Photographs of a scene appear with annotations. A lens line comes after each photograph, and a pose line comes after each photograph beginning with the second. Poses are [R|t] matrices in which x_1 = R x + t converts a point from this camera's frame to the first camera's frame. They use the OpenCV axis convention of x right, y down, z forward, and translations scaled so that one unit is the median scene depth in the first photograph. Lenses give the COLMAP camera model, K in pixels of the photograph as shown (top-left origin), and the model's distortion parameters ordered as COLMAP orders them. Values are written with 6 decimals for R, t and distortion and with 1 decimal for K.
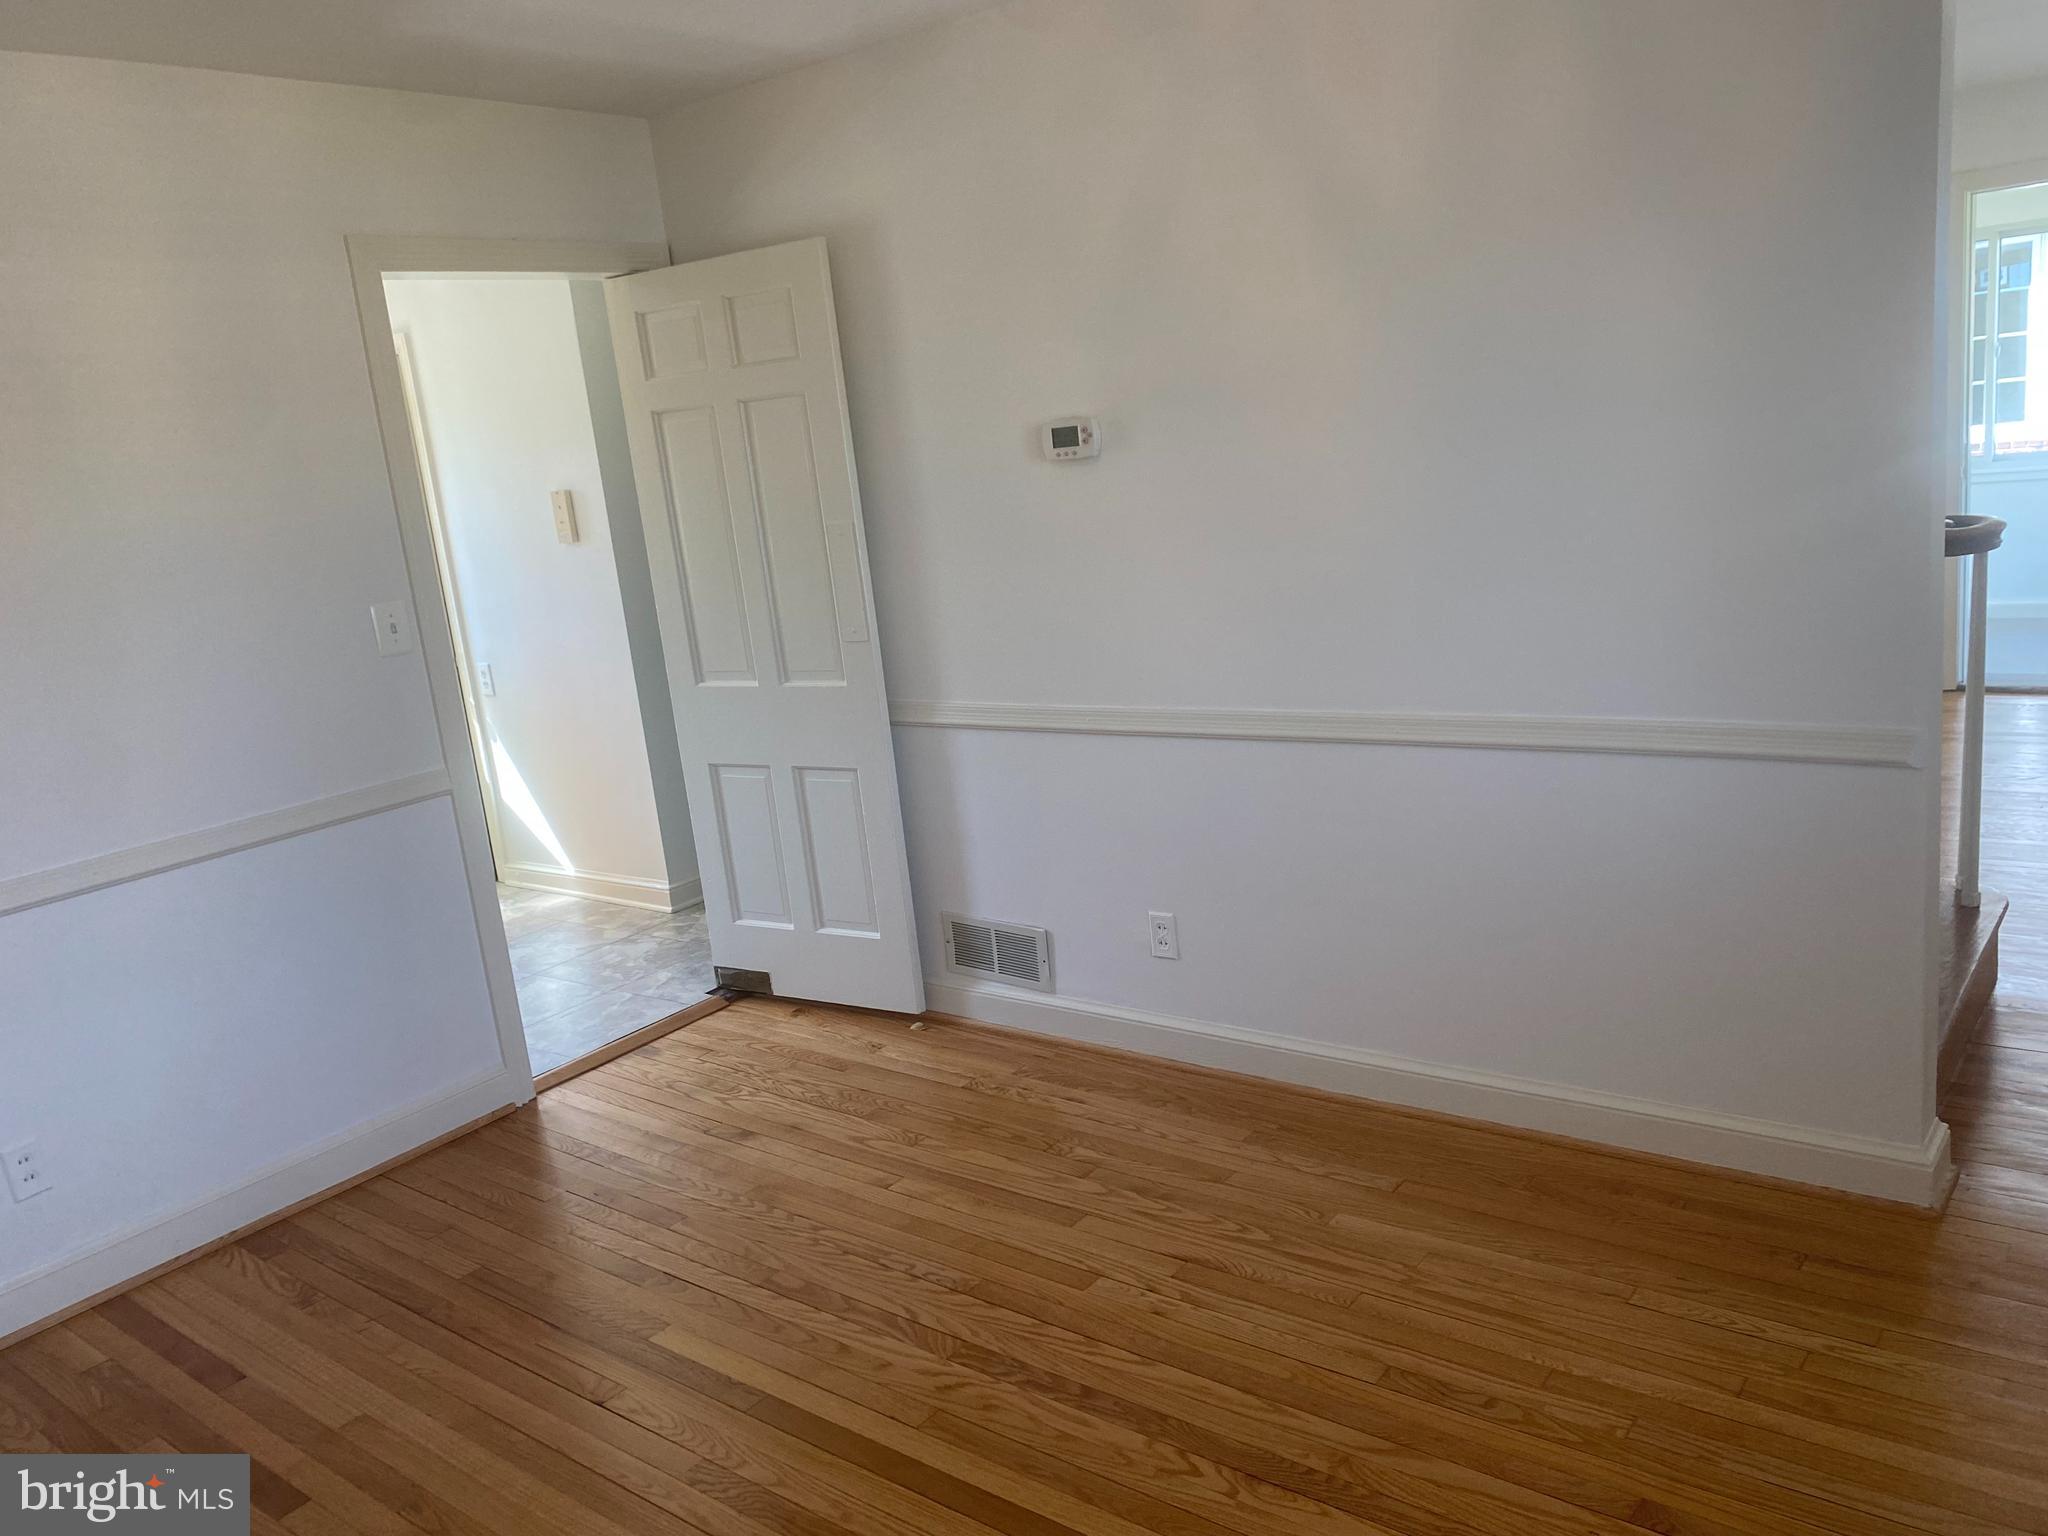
lens RADIAL K [[1585.5, 0, 1024.0], [0, 1585.5, 768.0], [0, 0, 1]] dist [0.151987, -0.245619]
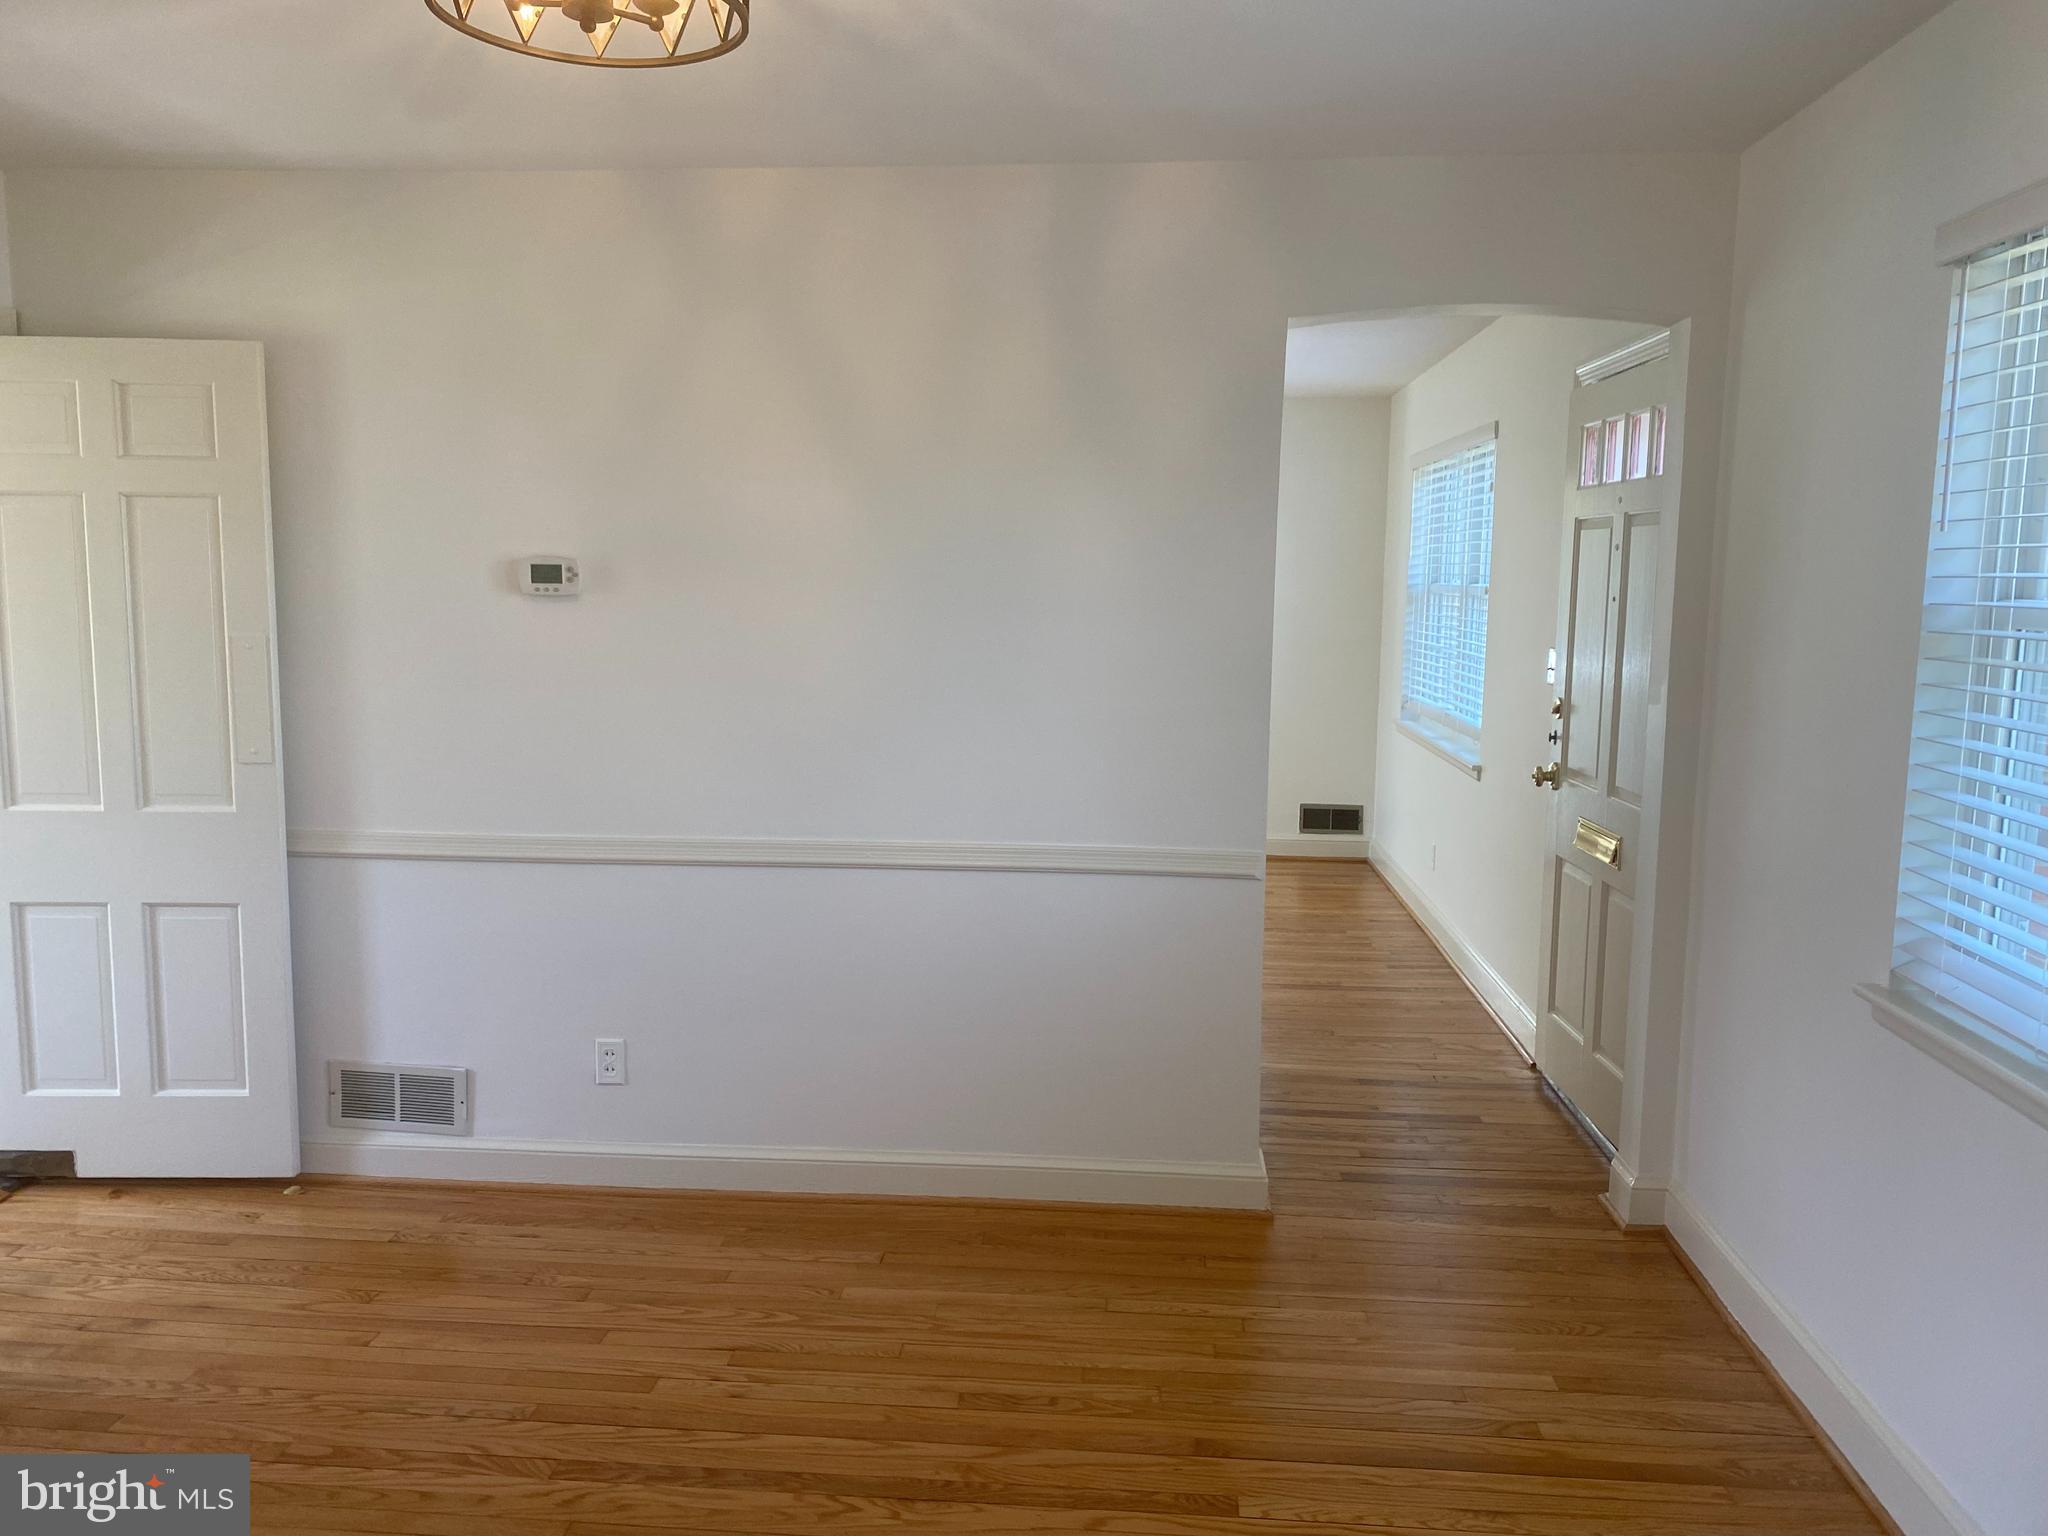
lens RADIAL K [[1568.9, 0, 1024.0], [0, 1568.9, 768.0], [0, 0, 1]] dist [0.044804, -0.005599]
pose [[0.830481, 0.046926, 0.555066, -0.299357], [0.018519, 0.993569, -0.111705, 0.040721], [-0.556739, 0.103048, 0.824271, -0.003547]]
